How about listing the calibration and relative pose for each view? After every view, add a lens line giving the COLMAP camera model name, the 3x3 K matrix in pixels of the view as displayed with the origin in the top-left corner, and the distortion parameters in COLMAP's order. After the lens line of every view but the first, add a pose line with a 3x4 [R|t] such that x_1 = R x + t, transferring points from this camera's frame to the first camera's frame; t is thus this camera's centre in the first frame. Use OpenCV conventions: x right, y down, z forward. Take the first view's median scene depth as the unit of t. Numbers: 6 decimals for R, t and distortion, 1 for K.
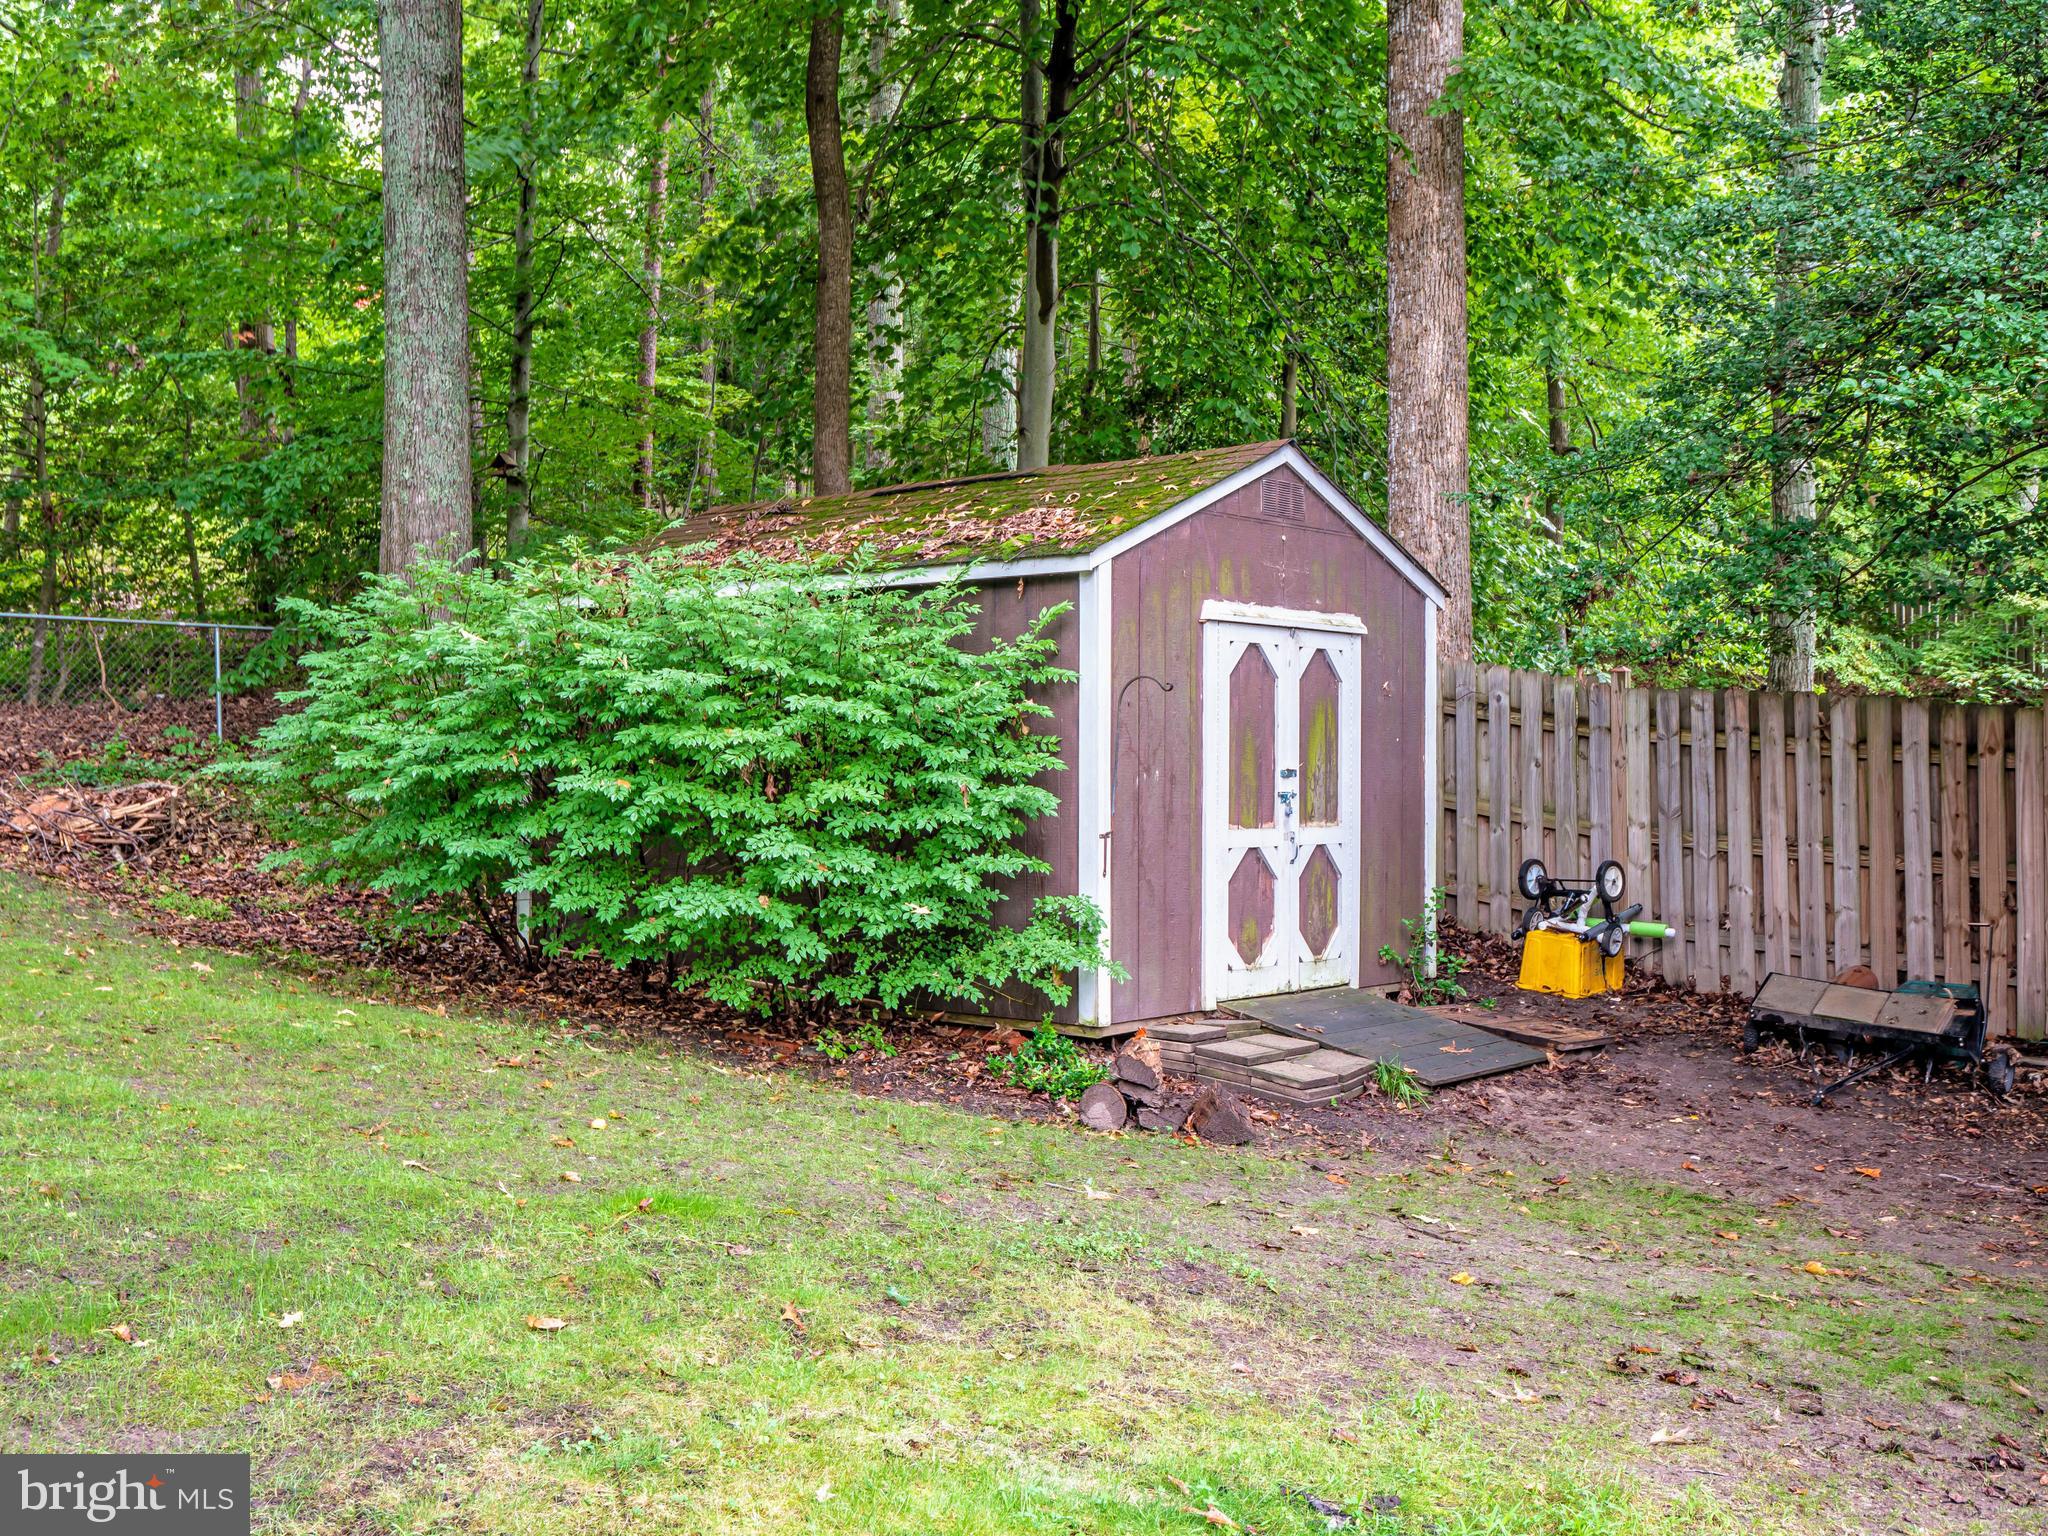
lens RADIAL K [[2141.8, 0, 1024.3], [0, 2141.8, 768.6], [0, 0, 1]] dist [-0.015538, 0.000000]
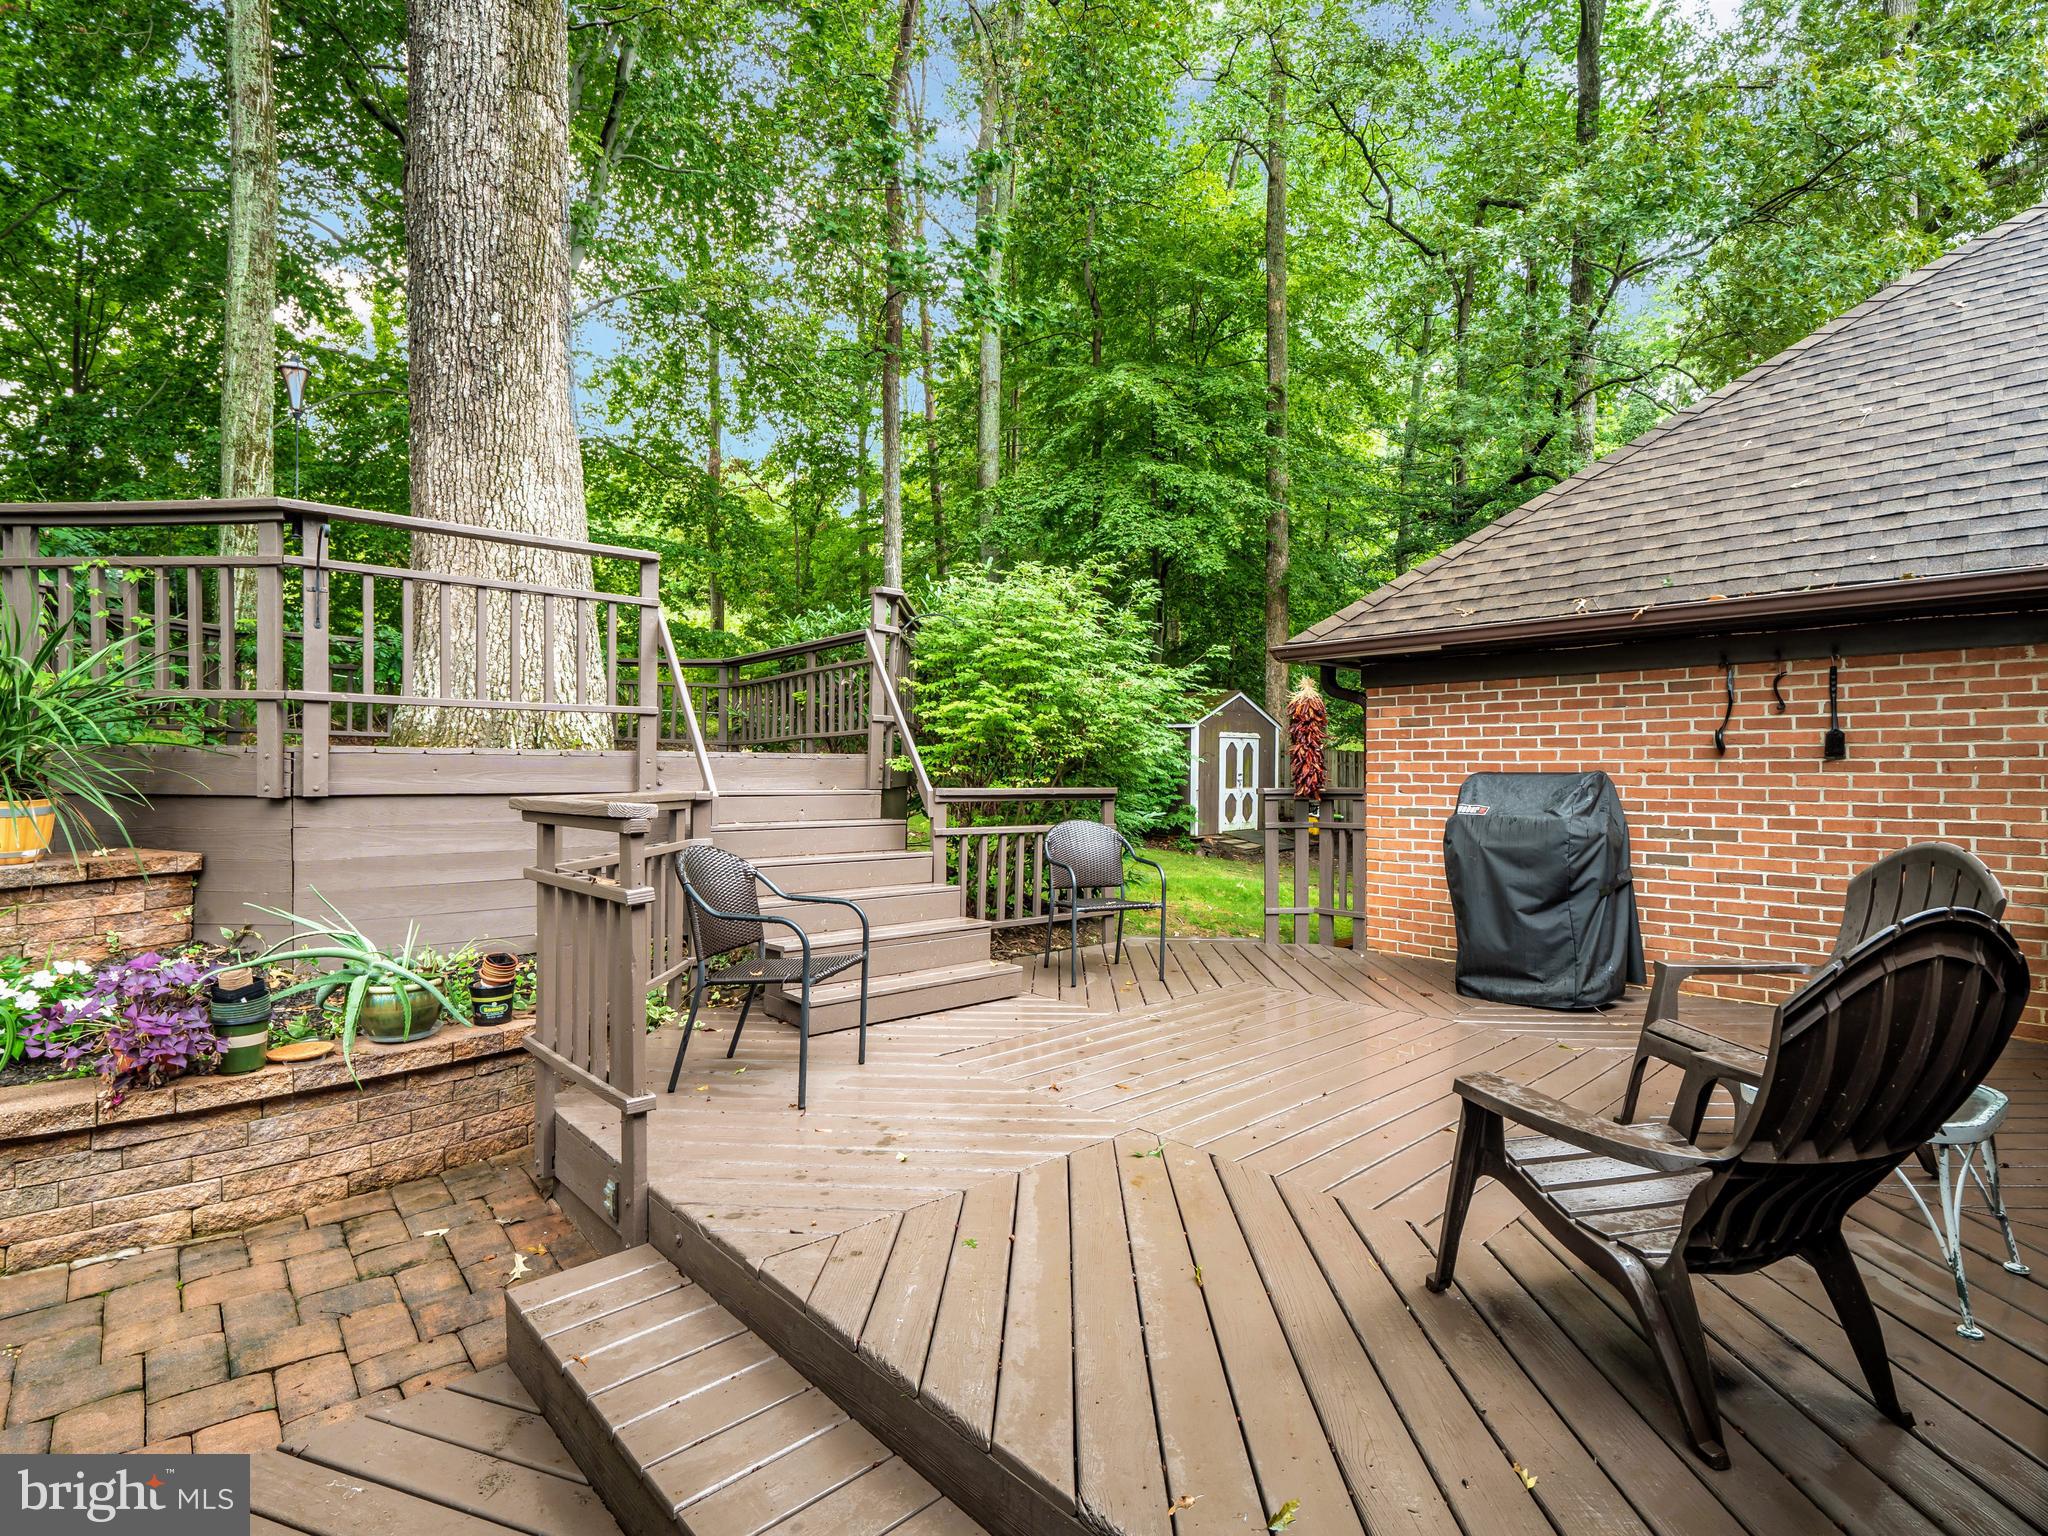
lens RADIAL K [[991.7, 0, 1019.8], [0, 991.7, 771.6], [0, 0, 1]] dist [-0.014978, -0.001012]
pose [[0.997788, 0.008338, -0.065955, -0.164517], [-0.007066, 0.999785, 0.019489, -0.036928], [0.066103, -0.018980, 0.997632, -0.865335]]
